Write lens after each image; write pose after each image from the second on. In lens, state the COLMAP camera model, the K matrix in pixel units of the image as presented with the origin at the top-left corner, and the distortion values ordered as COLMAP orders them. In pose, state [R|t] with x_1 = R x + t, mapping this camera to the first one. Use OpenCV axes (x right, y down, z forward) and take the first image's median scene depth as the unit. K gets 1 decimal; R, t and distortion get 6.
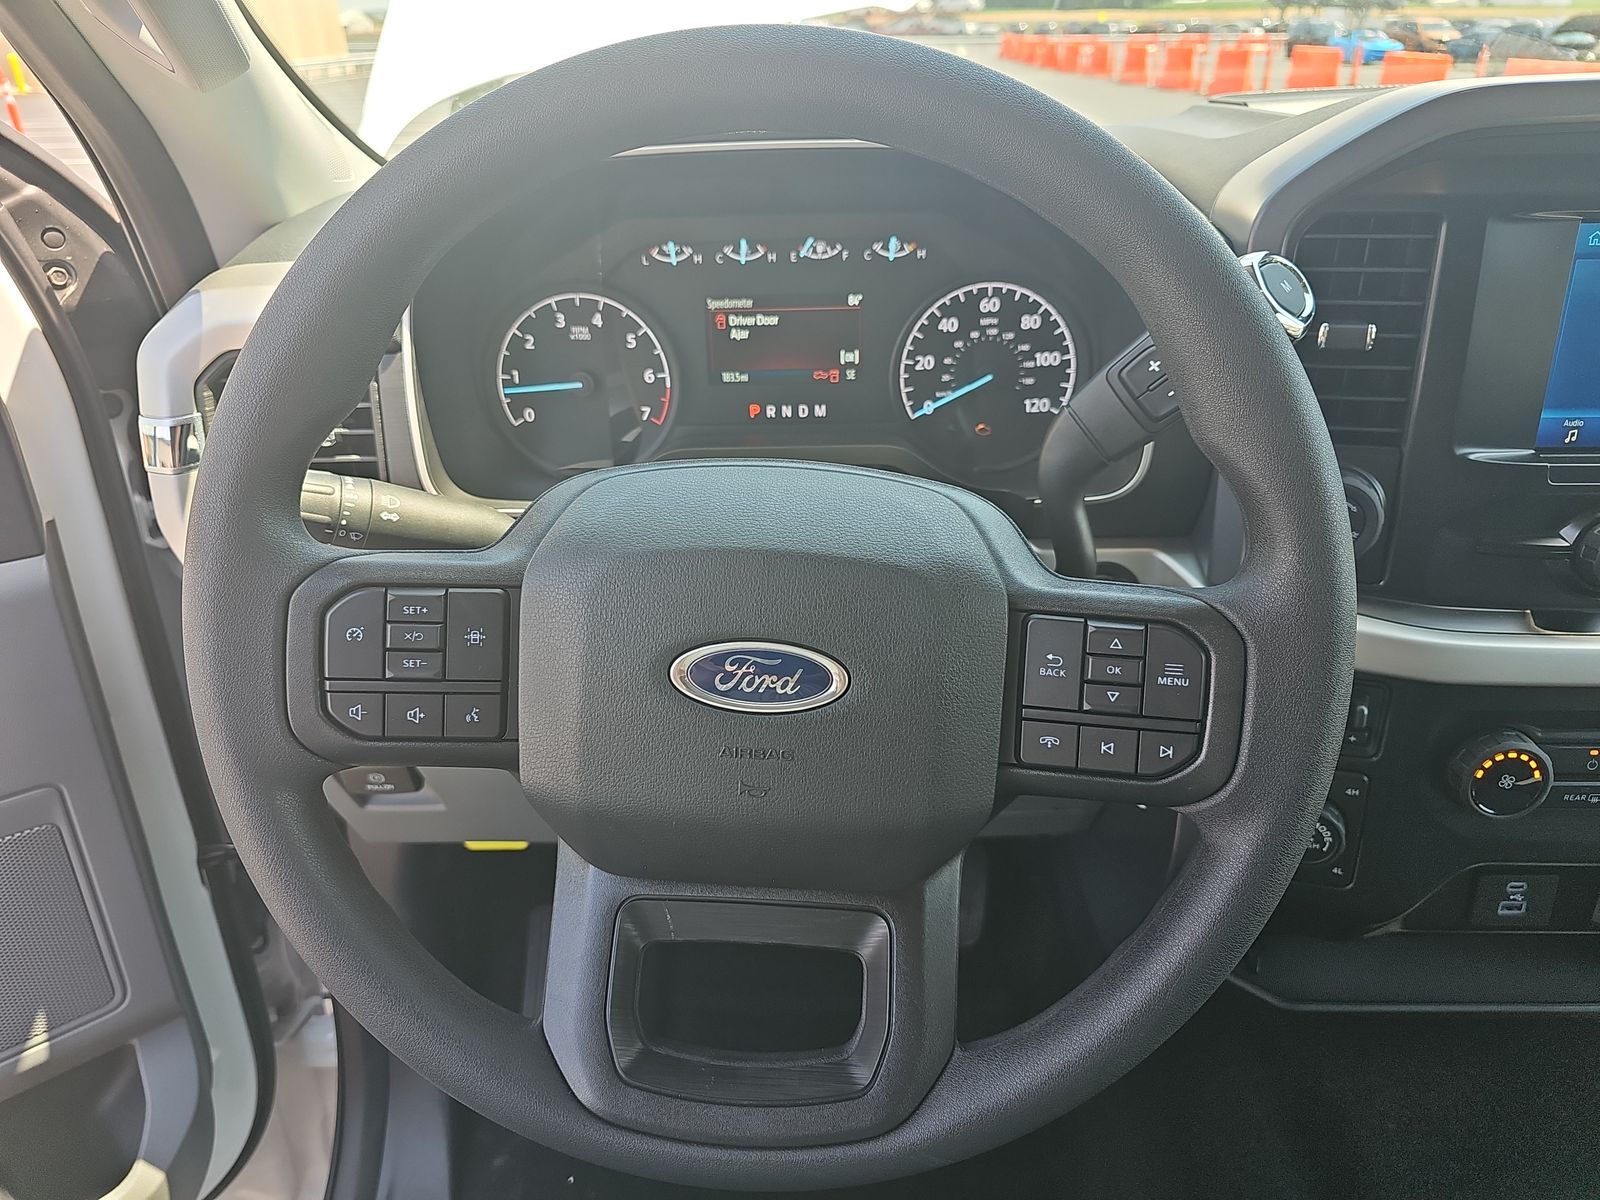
lens RADIAL K [[1077.1, 0, 800.0], [0, 1077.1, 600.0], [0, 0, 1]] dist [0.009451, -0.002209]
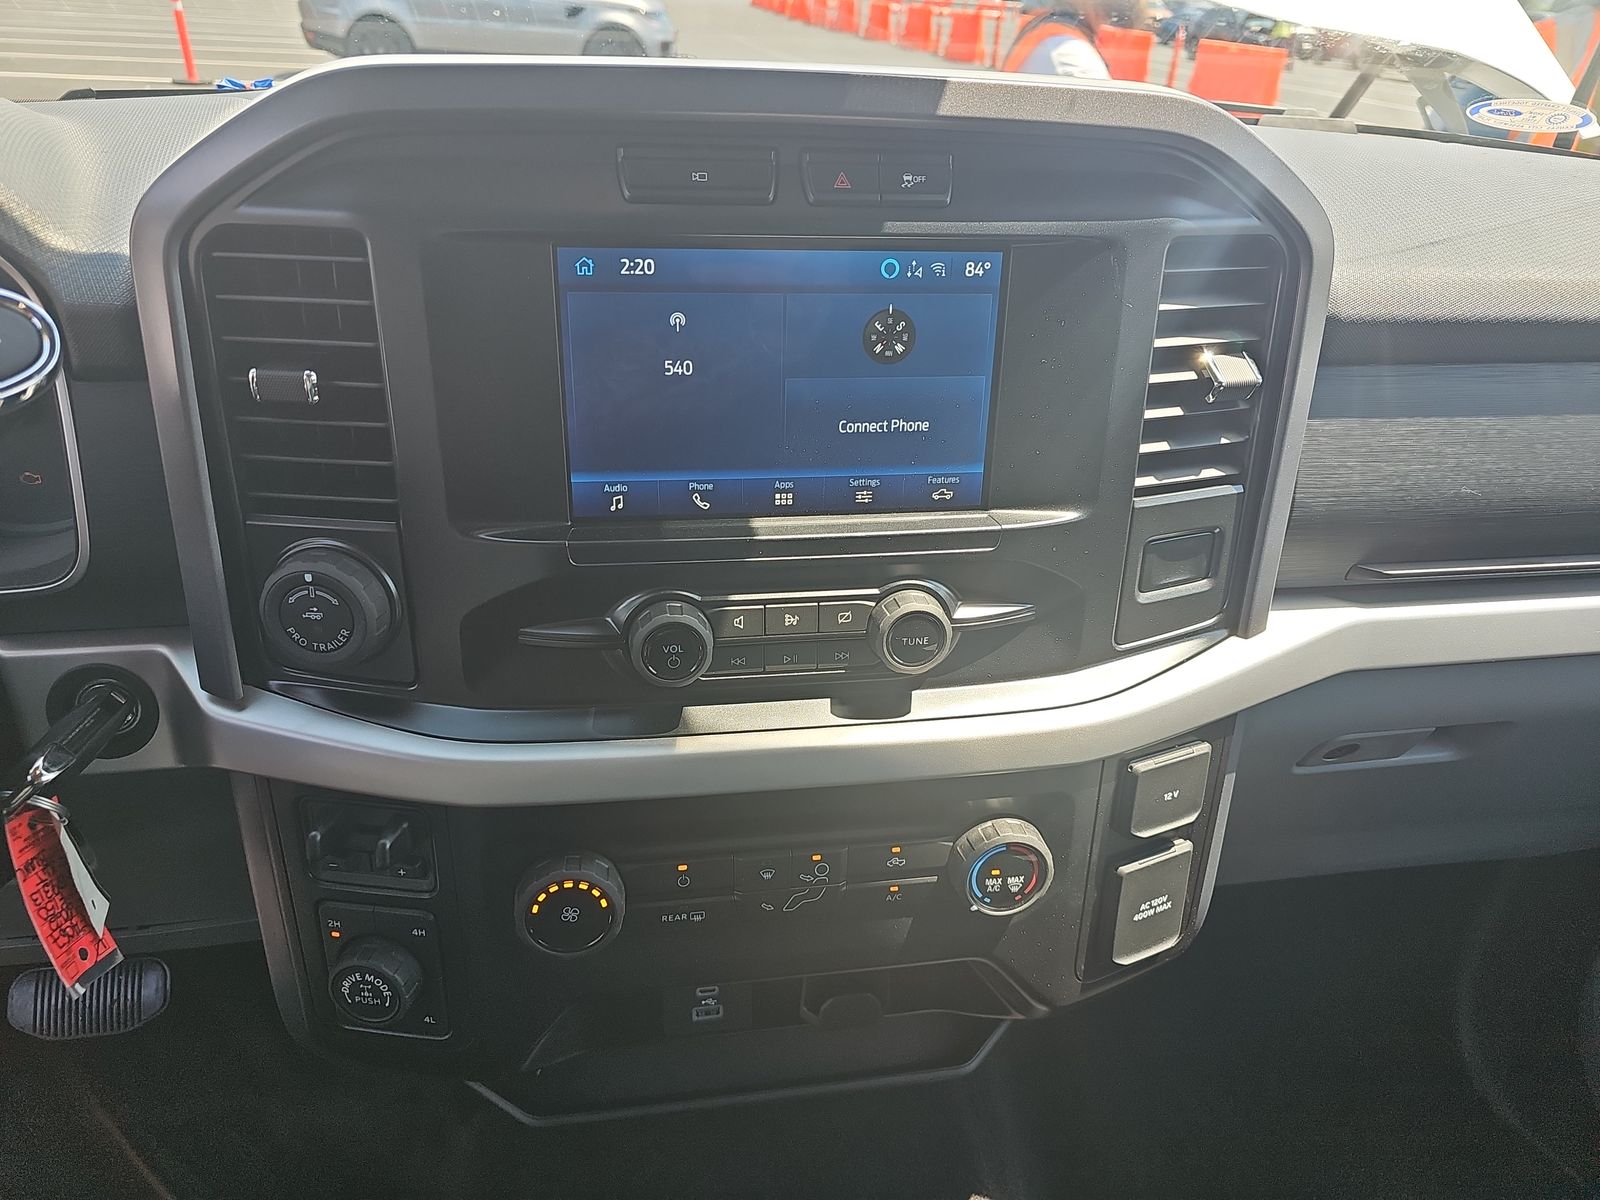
lens RADIAL K [[1077.1, 0, 800.0], [0, 1077.1, 600.0], [0, 0, 1]] dist [0.009451, -0.002209]
pose [[0.979501, -0.037668, 0.197886, 0.716386], [0.029229, 0.998541, 0.045398, -0.115778], [-0.199307, -0.038684, 0.979173, 0.164145]]
